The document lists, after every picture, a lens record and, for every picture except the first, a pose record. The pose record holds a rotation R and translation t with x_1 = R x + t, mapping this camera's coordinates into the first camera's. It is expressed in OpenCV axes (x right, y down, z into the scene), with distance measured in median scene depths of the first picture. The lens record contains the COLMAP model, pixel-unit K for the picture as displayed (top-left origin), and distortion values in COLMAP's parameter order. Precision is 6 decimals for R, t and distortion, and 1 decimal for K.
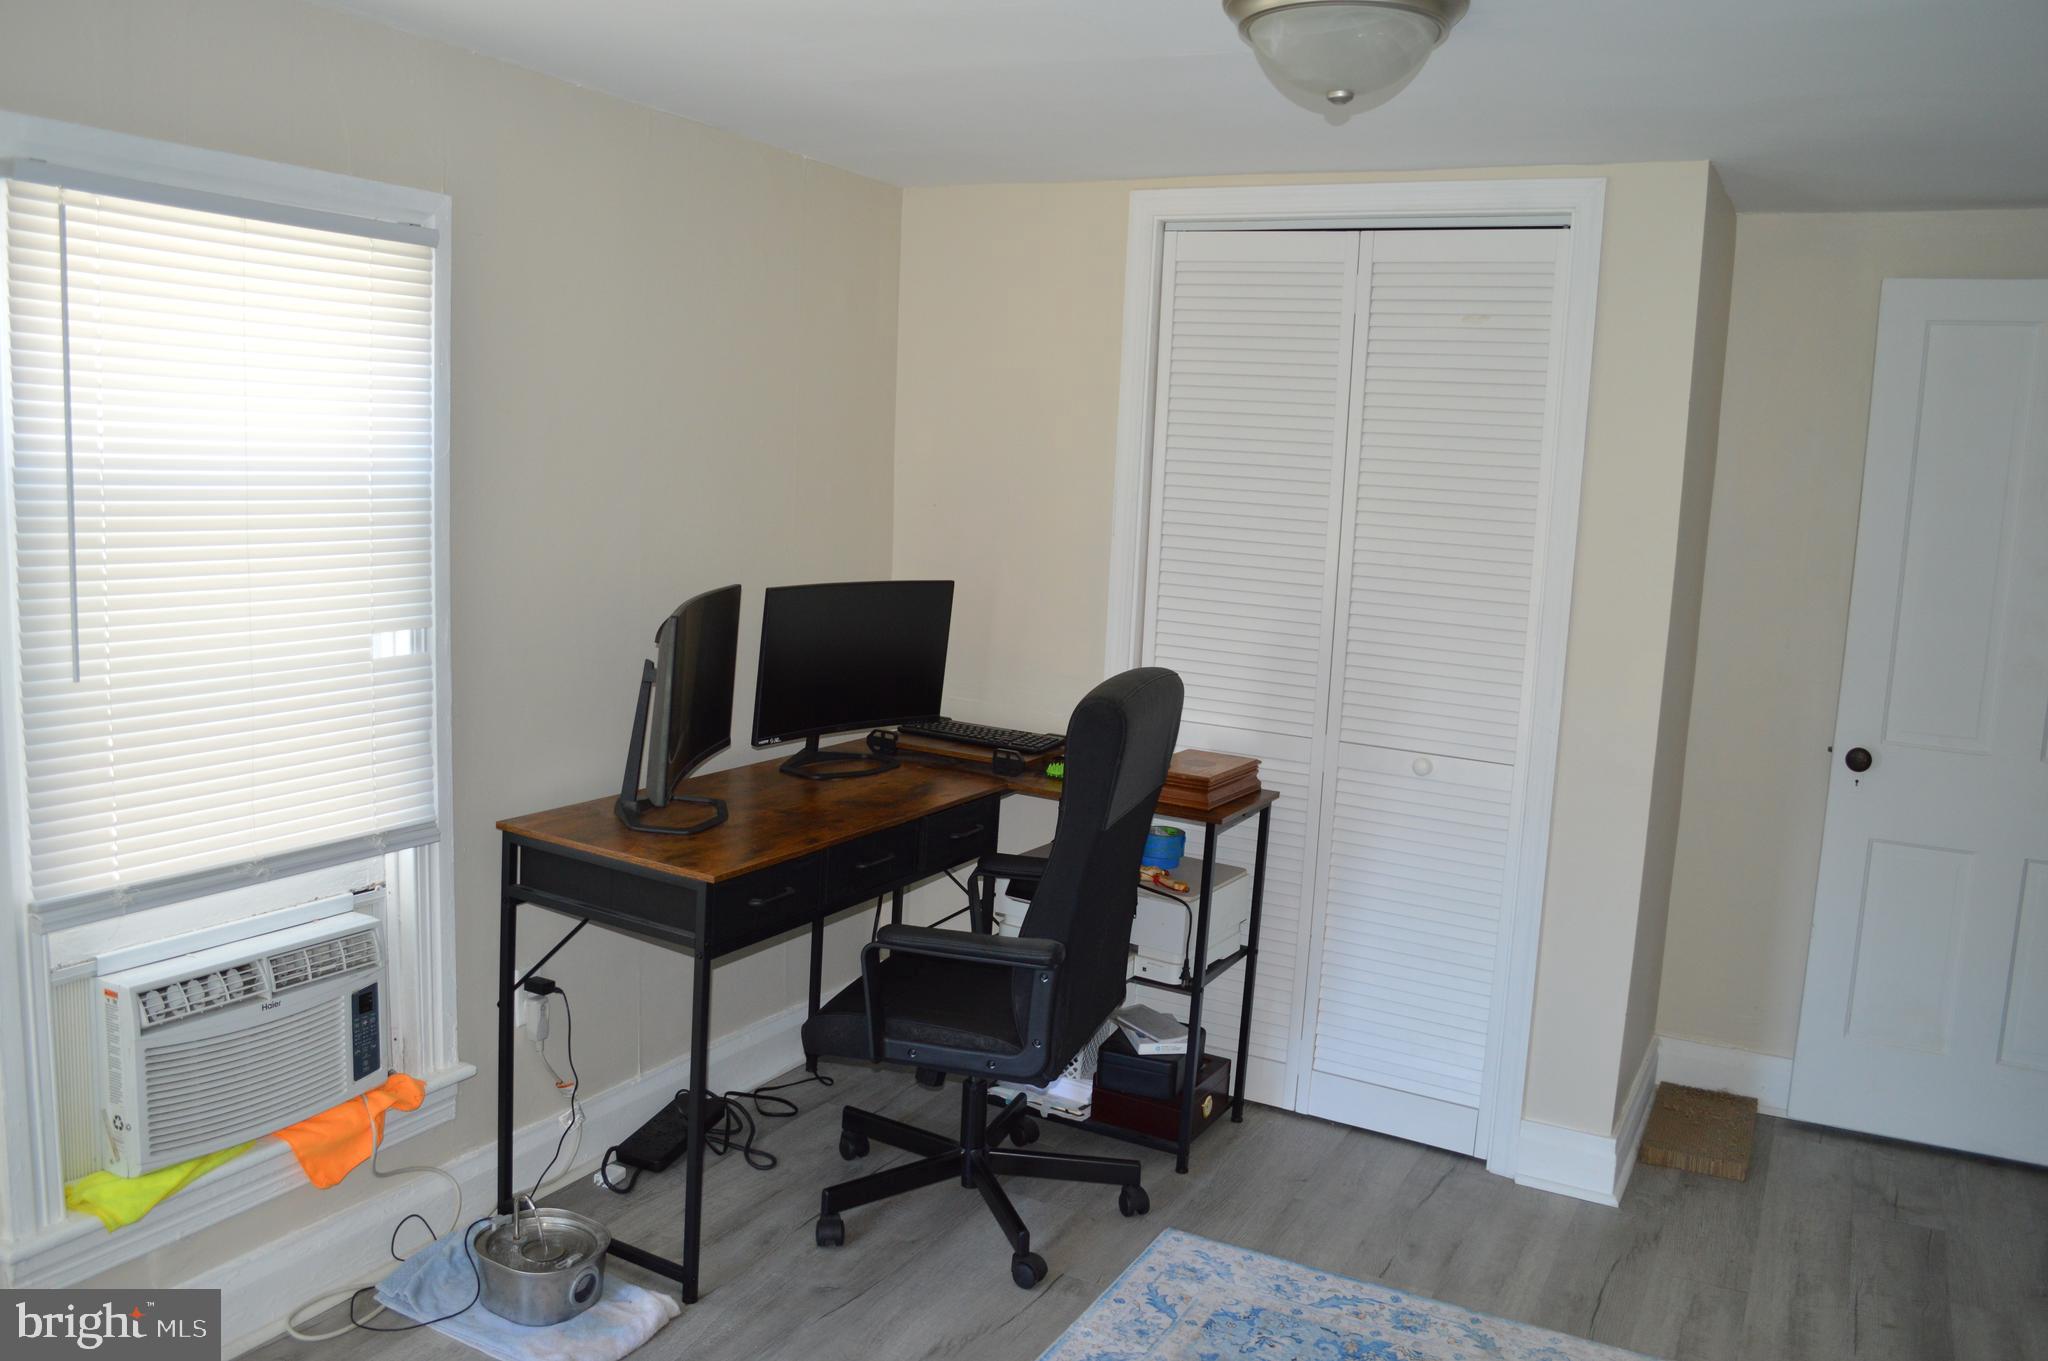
lens RADIAL K [[1631.2, 0, 1025.2], [0, 1631.2, 682.7], [0, 0, 1]] dist [-0.079035, 0.005446]
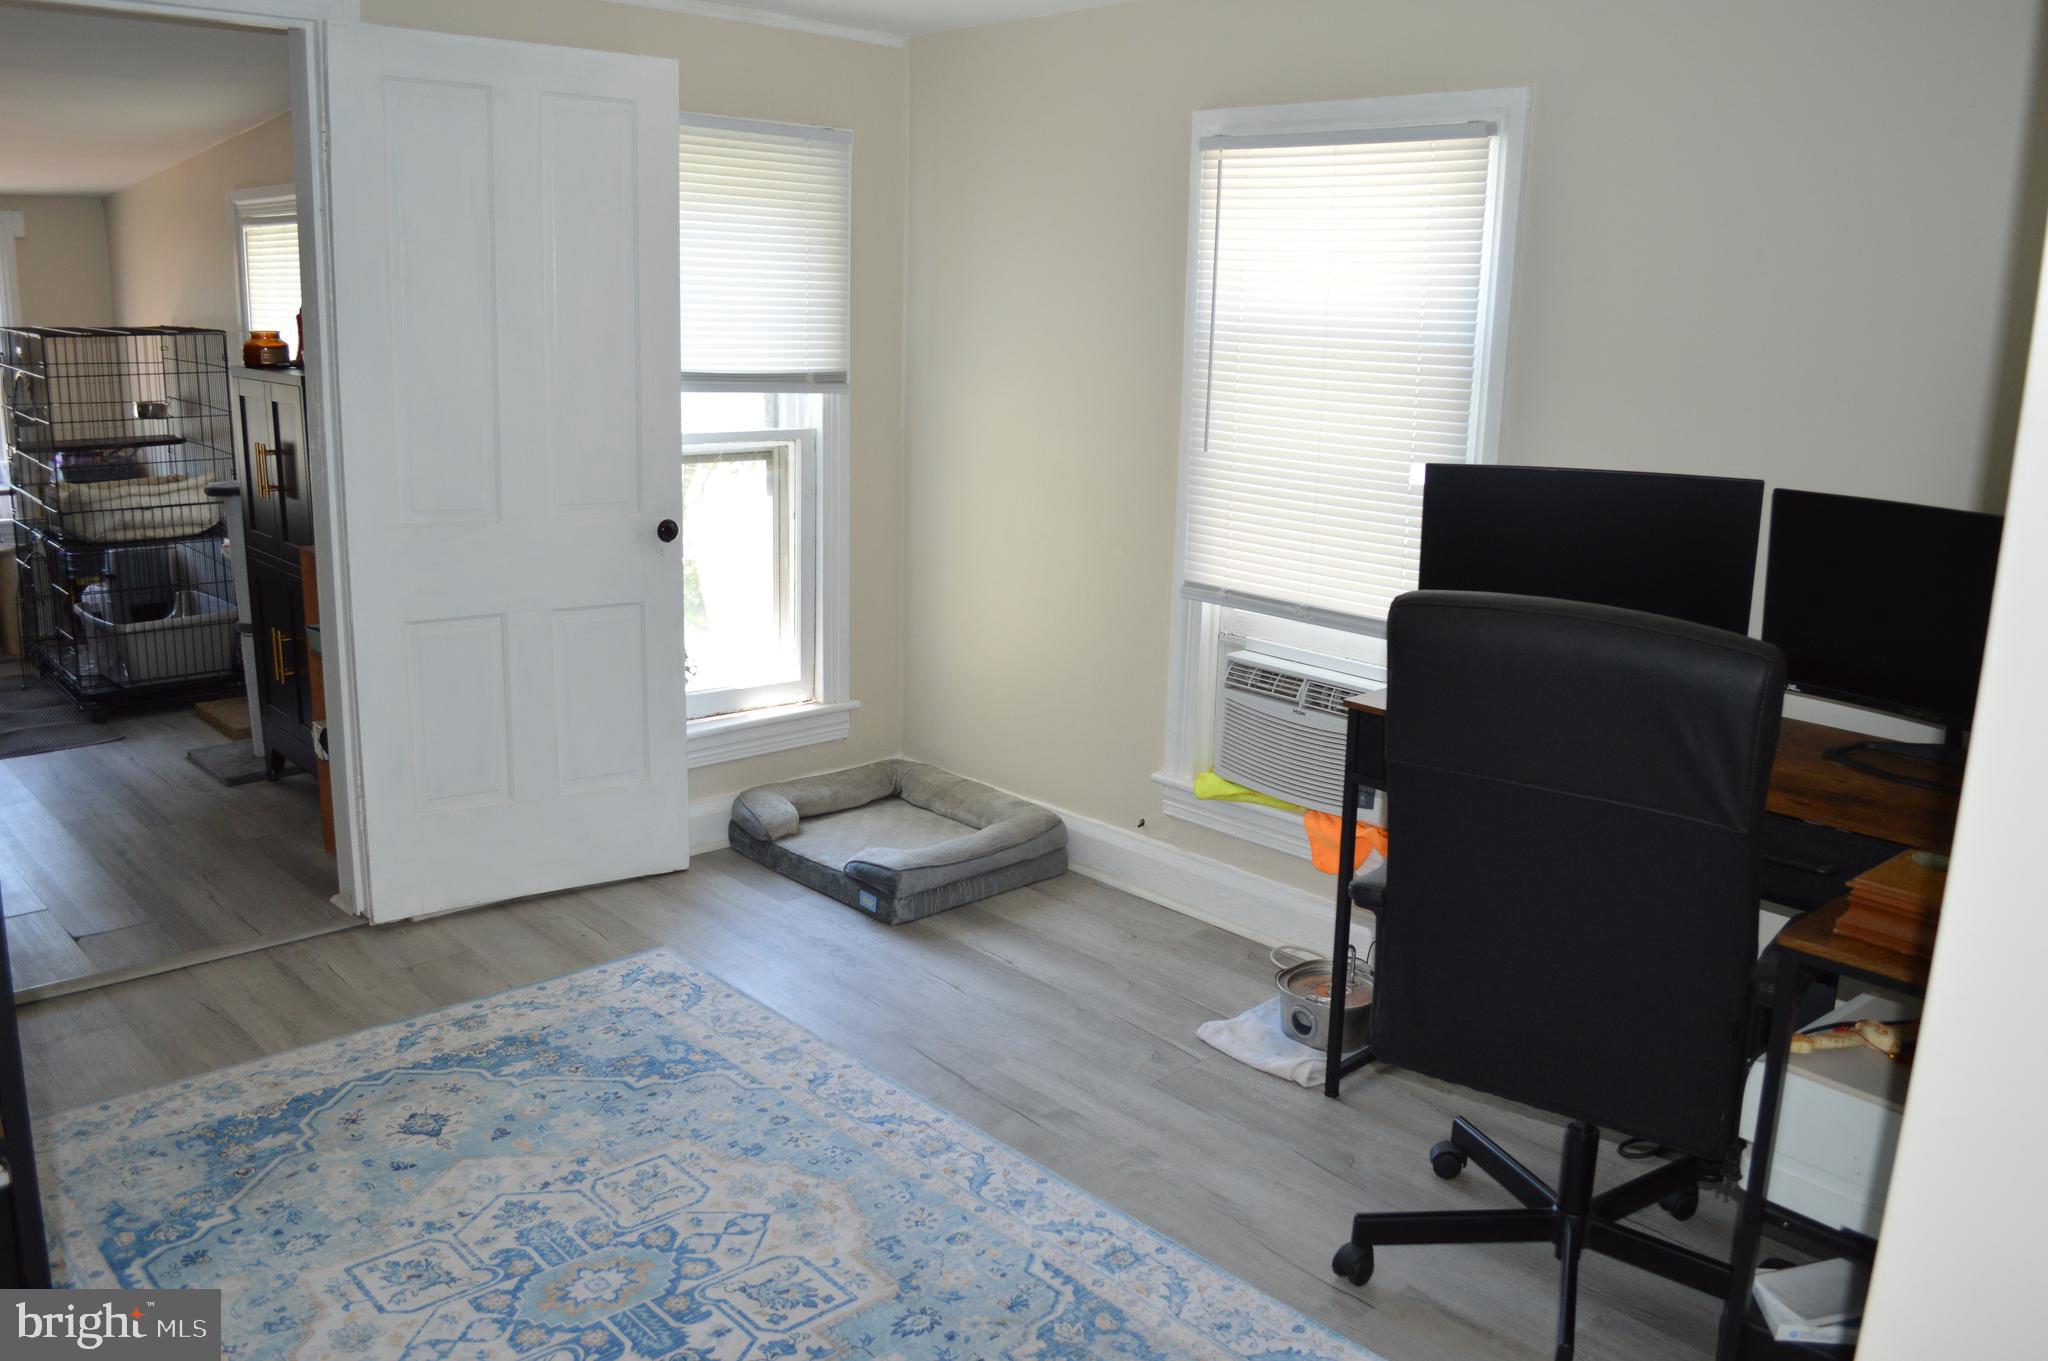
lens RADIAL K [[1631.2, 0, 1025.3], [0, 1631.2, 675.7], [0, 0, 1]] dist [-0.079035, 0.005446]
pose [[-0.328903, 0.154810, -0.931588, 0.939035], [-0.176492, 0.959015, 0.221679, -0.103682], [0.927725, 0.237329, -0.288100, 1.192603]]
